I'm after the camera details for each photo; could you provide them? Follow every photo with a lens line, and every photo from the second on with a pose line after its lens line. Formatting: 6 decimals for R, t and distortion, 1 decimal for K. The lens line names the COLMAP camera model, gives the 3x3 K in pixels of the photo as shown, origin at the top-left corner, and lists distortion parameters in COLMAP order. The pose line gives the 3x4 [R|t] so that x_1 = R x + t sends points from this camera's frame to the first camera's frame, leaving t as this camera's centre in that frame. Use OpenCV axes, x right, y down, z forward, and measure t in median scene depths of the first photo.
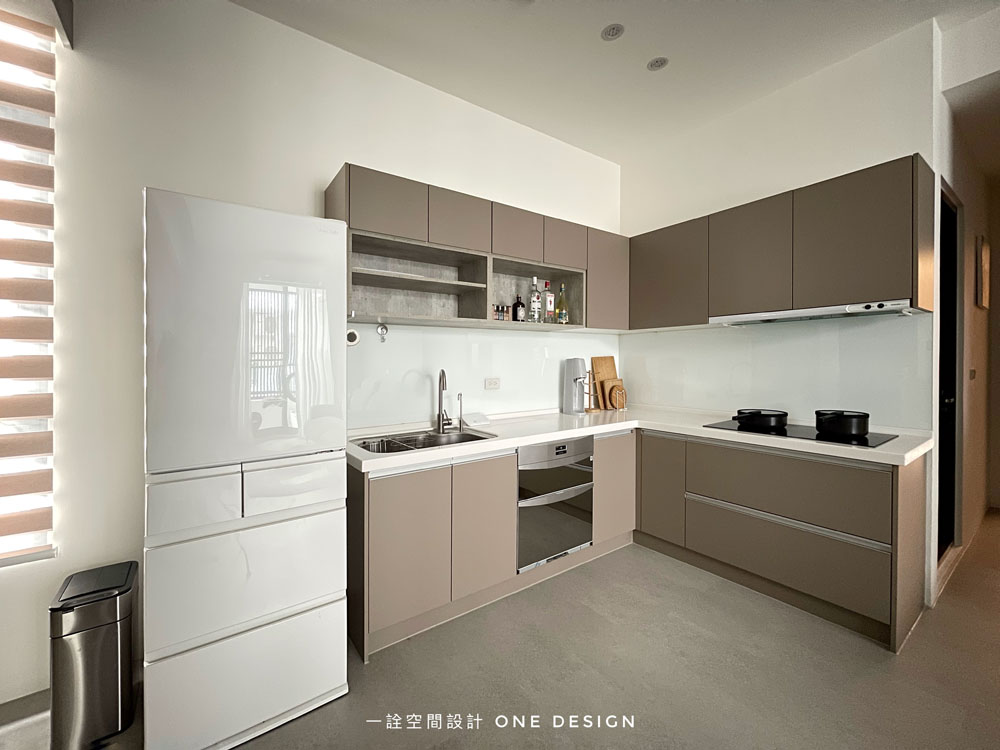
lens RADIAL K [[396.5, 0, 502.6], [0, 396.5, 367.6], [0, 0, 1]] dist [0.000023, -0.000552]
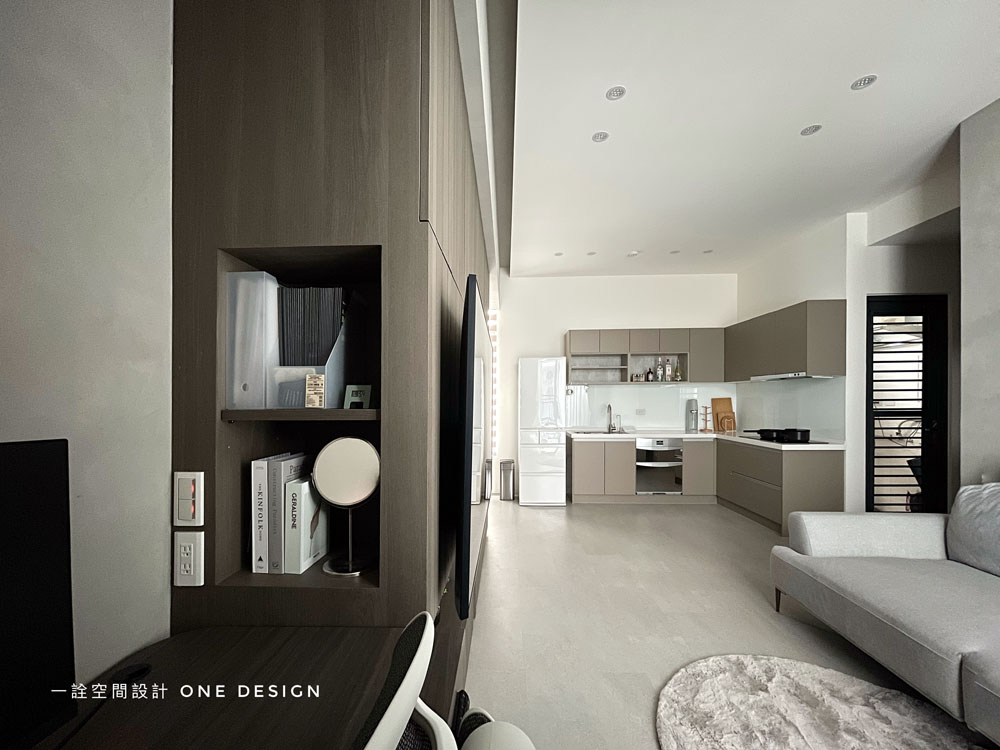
lens RADIAL K [[411.9, 0, 524.1], [0, 411.9, 397.9], [0, 0, 1]] dist [0.008807, 0.000116]
pose [[0.803468, 0.002041, -0.595344, 0.812792], [-0.013552, 0.999798, -0.014863, 0.009592], [0.595193, 0.020010, 0.803334, -1.111913]]
